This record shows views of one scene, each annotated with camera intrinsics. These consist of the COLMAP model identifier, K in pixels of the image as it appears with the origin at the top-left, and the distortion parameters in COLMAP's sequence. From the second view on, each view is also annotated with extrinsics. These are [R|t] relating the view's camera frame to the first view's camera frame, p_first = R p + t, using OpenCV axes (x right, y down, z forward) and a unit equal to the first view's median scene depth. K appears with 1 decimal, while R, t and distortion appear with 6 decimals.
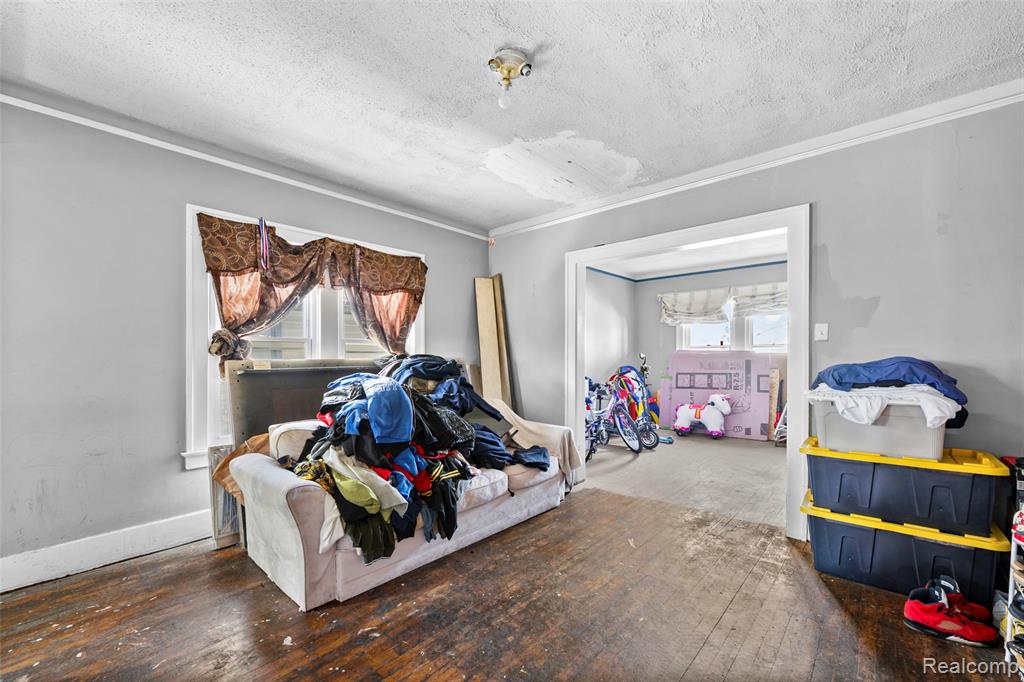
lens RADIAL K [[405.7, 0, 512.3], [0, 405.7, 350.3], [0, 0, 1]] dist [-0.001790, 0.000031]
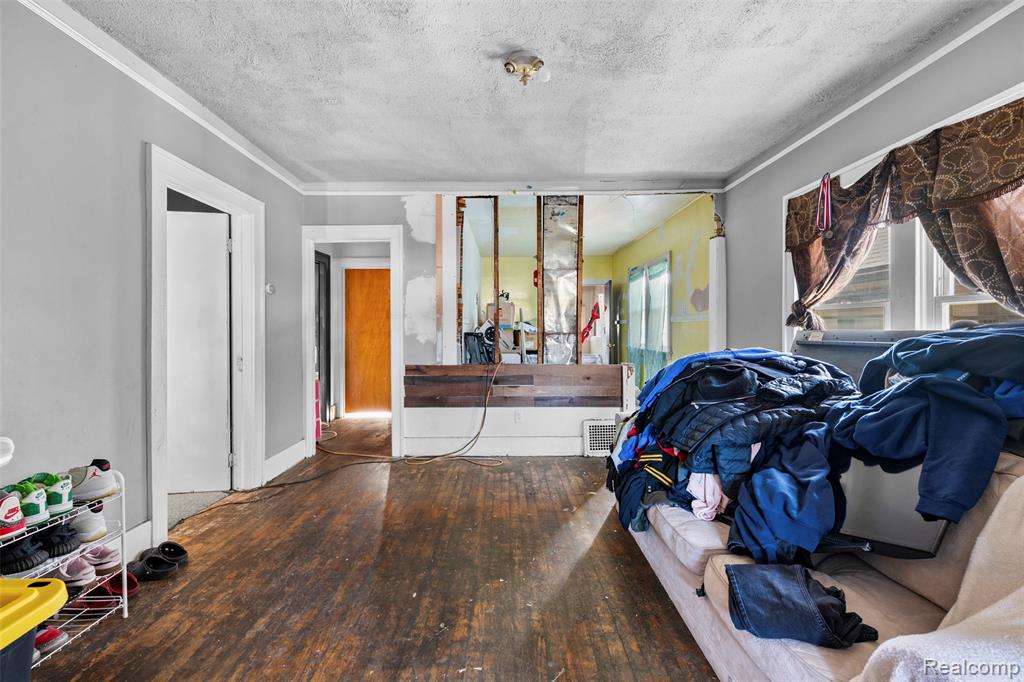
lens RADIAL K [[412.6, 0, 516.1], [0, 412.6, 323.1], [0, 0, 1]] dist [0.000578, -0.000013]
pose [[-0.721966, -0.000583, -0.691928, 0.176429], [0.012252, 0.999832, -0.013627, 0.003978], [0.691820, -0.018316, -0.721838, 0.399692]]
